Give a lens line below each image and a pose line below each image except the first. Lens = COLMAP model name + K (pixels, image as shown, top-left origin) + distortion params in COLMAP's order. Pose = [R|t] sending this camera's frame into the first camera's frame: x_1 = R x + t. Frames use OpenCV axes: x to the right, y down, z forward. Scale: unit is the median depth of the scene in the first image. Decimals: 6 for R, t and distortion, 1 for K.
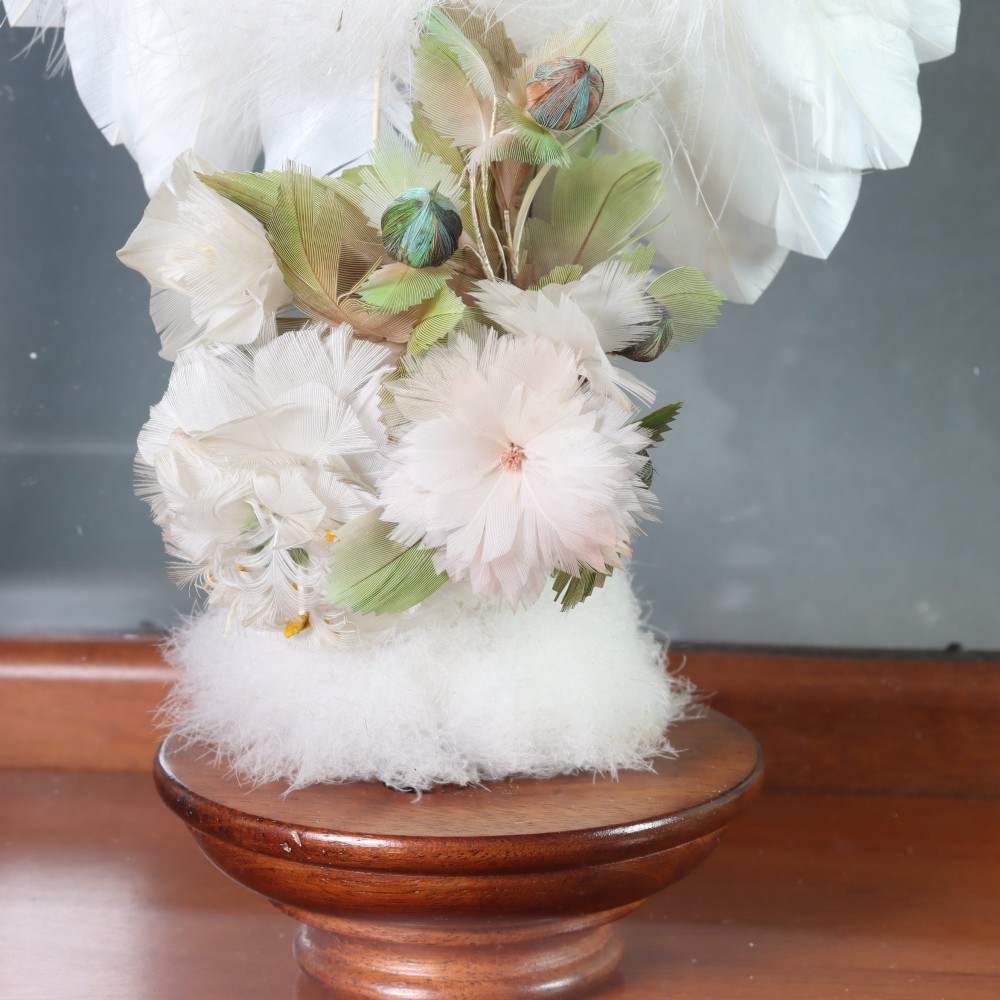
lens RADIAL K [[2678.8, 0, 499.8], [0, 2678.8, 497.7], [0, 0, 1]] dist [0.183467, 0.000000]
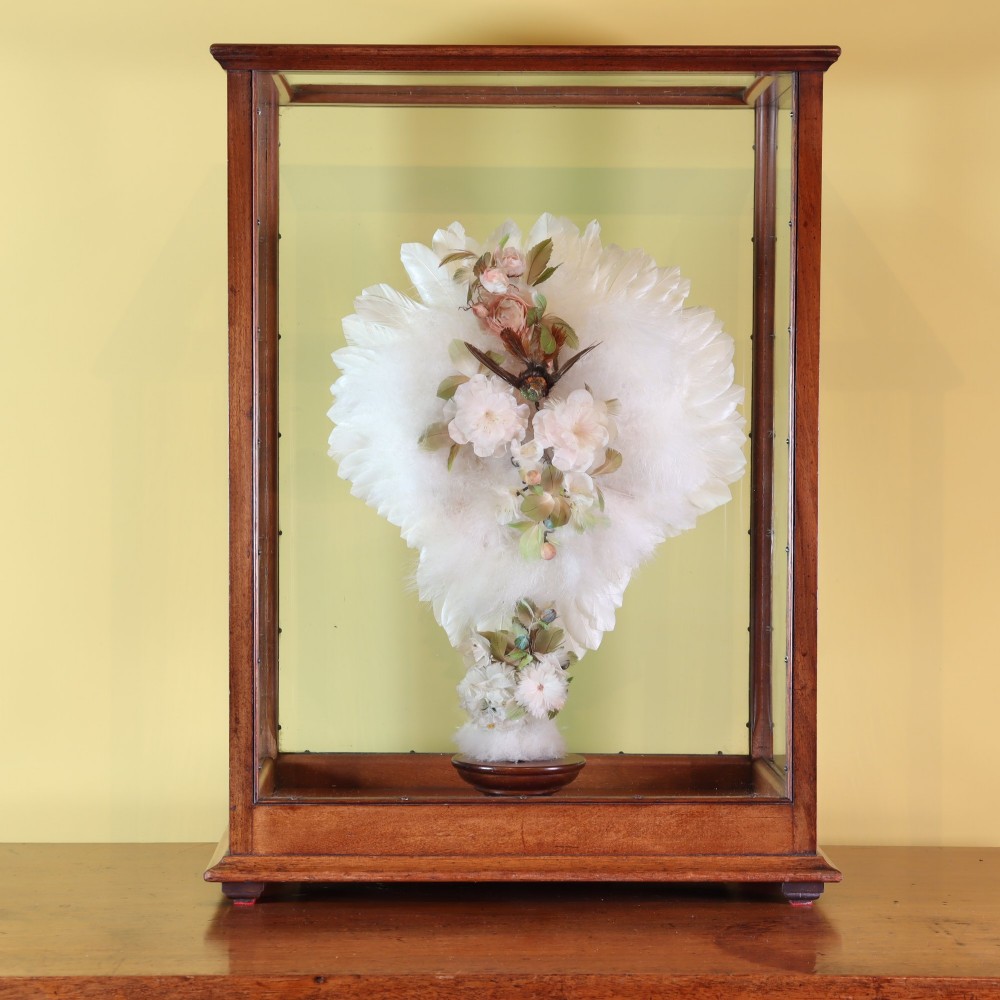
lens RADIAL K [[2678.8, 0, 494.3], [0, 2678.8, 502.1], [0, 0, 1]] dist [0.183467, 0.000000]
pose [[0.989781, 0.004900, 0.142509, -0.785885], [0.019001, 0.985964, -0.165870, 0.466215], [-0.141322, 0.166883, 0.975796, -3.887673]]
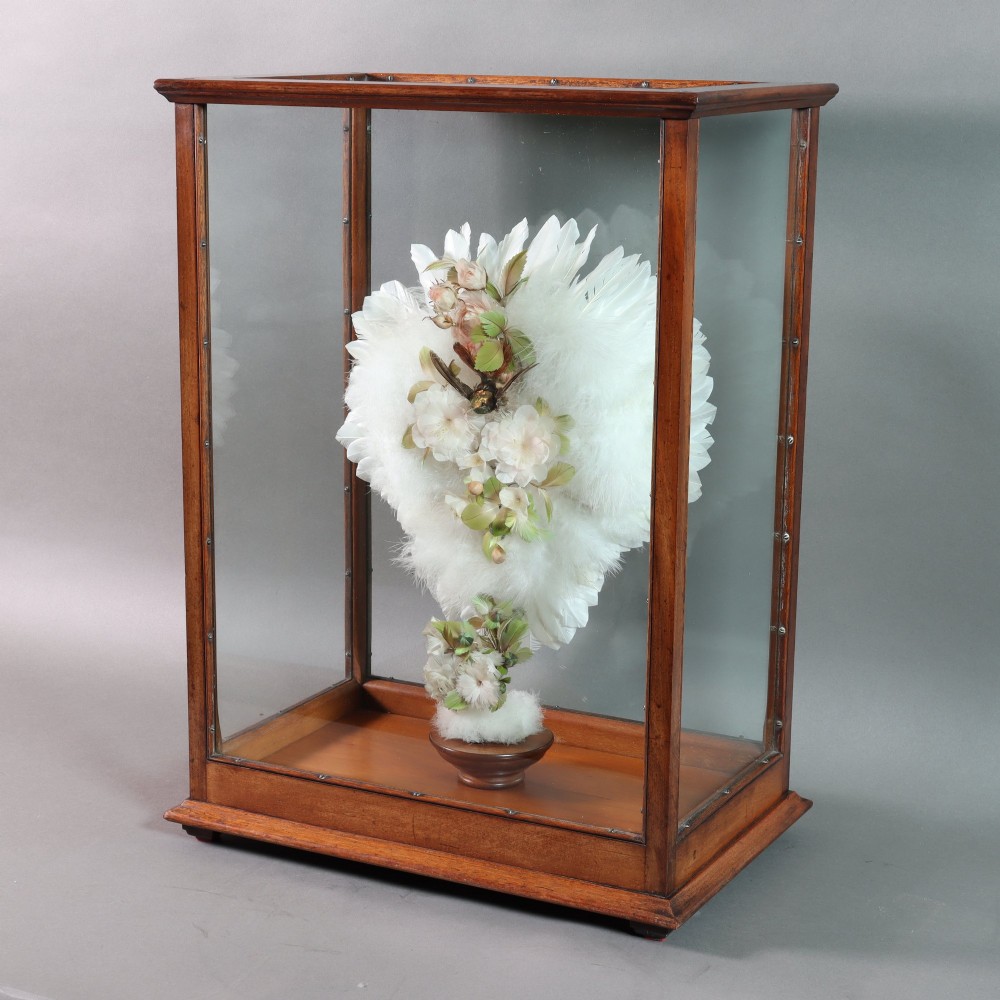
lens RADIAL K [[2145.6, 0, 509.2], [0, 2145.6, 504.7], [0, 0, 1]] dist [0.063156, 0.000000]
pose [[0.936585, 0.092989, -0.337878, 1.438356], [-0.088492, 0.995663, 0.028724, -0.486348], [0.339083, 0.002997, 0.940752, -2.938635]]
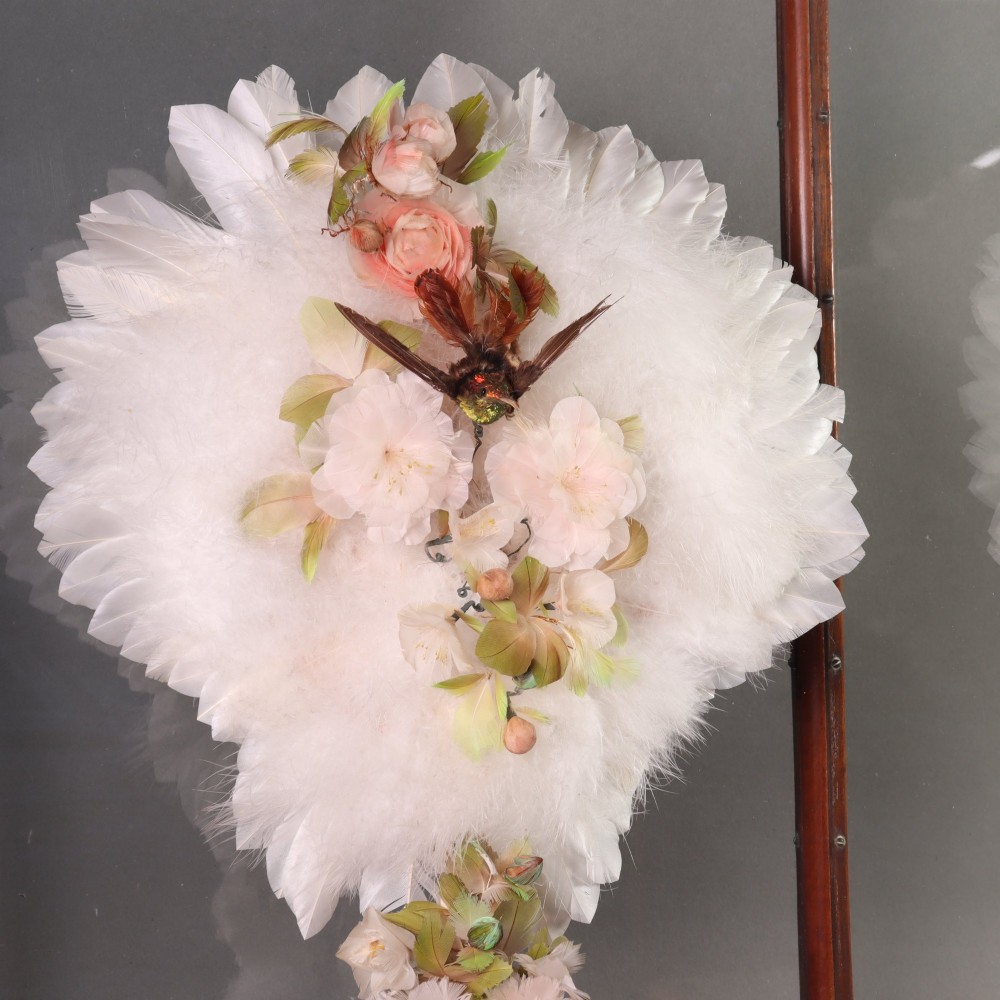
lens RADIAL K [[2490.2, 0, 500.4], [0, 2490.2, 500.8], [0, 0, 1]] dist [0.062004, 0.000000]
pose [[0.923752, -0.025258, 0.382158, -0.837747], [0.098458, 0.979949, -0.173224, -0.089594], [-0.370120, 0.197642, 0.907716, -1.081967]]
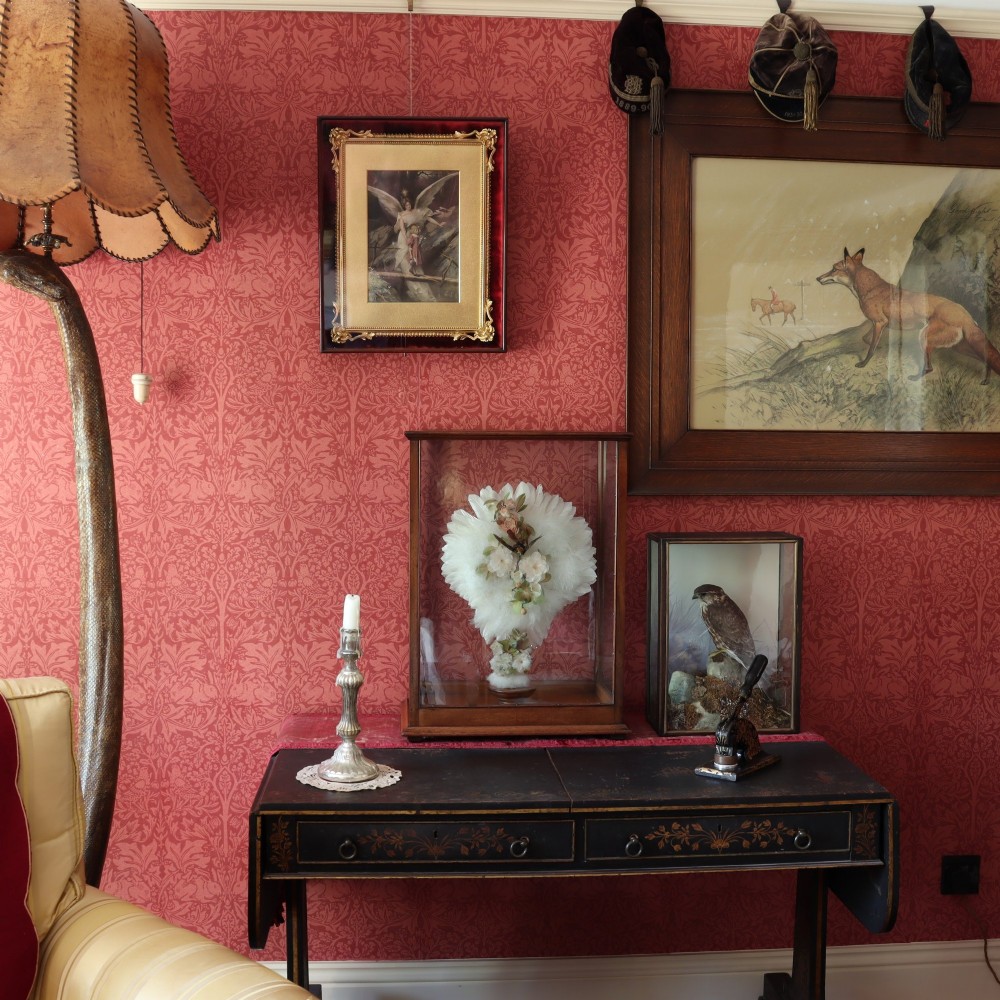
lens RADIAL K [[1300.0, 0, 497.0], [0, 1300.0, 502.8], [0, 0, 1]] dist [-0.130000, 0.000000]
pose [[0.981562, 0.002149, 0.191134, -1.352448], [0.025339, 0.989649, -0.141254, 0.109332], [-0.189460, 0.143492, 0.971347, -5.389934]]
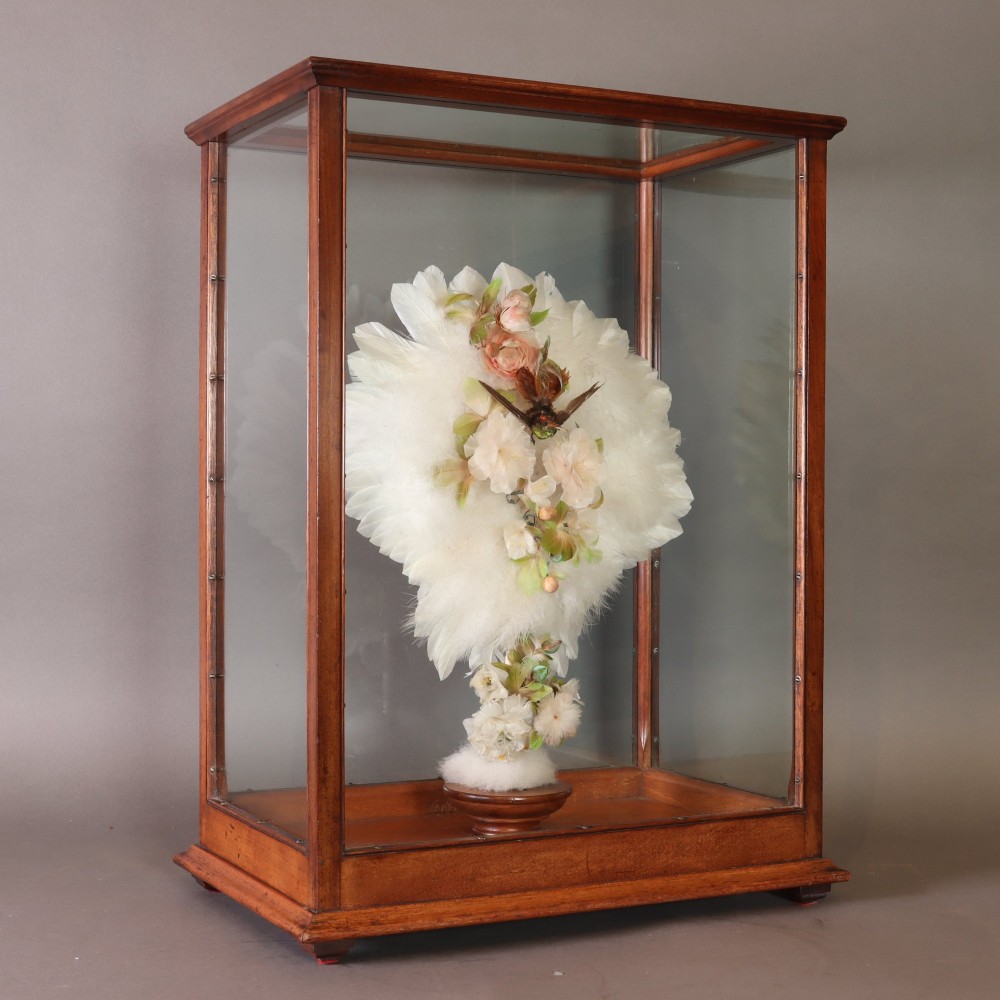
lens RADIAL K [[1816.4, 0, 479.2], [0, 1816.4, 503.8], [0, 0, 1]] dist [-0.029319, 0.000000]
pose [[0.835499, 0.004959, 0.549469, -2.008940], [0.102066, 0.981157, -0.164052, 0.138503], [-0.539929, 0.193147, 0.819250, -1.840089]]
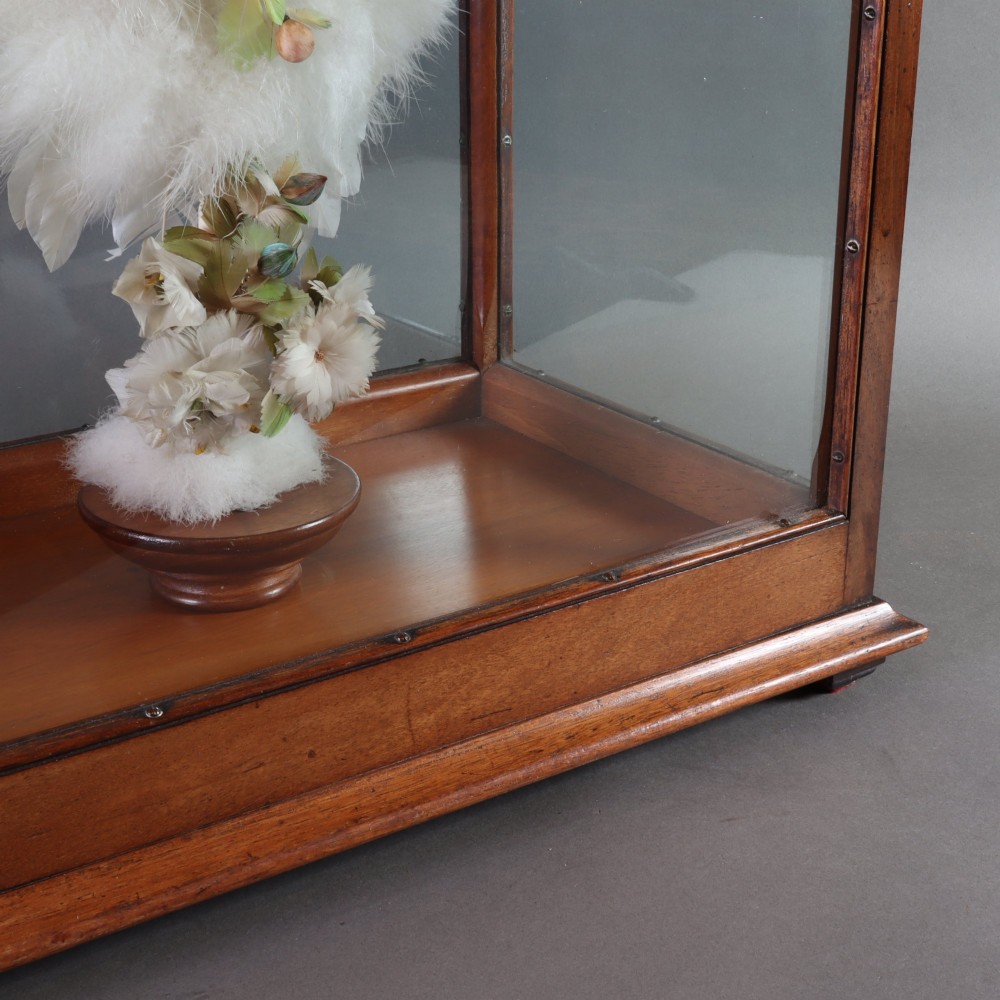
lens RADIAL K [[1816.4, 0, 503.9], [0, 1816.4, 494.7], [0, 0, 1]] dist [-0.029319, 0.000000]
pose [[0.741647, -0.230940, 0.629783, -0.855498], [0.128122, 0.970351, 0.204946, -0.191545], [-0.658441, -0.071308, 0.749247, -0.256522]]
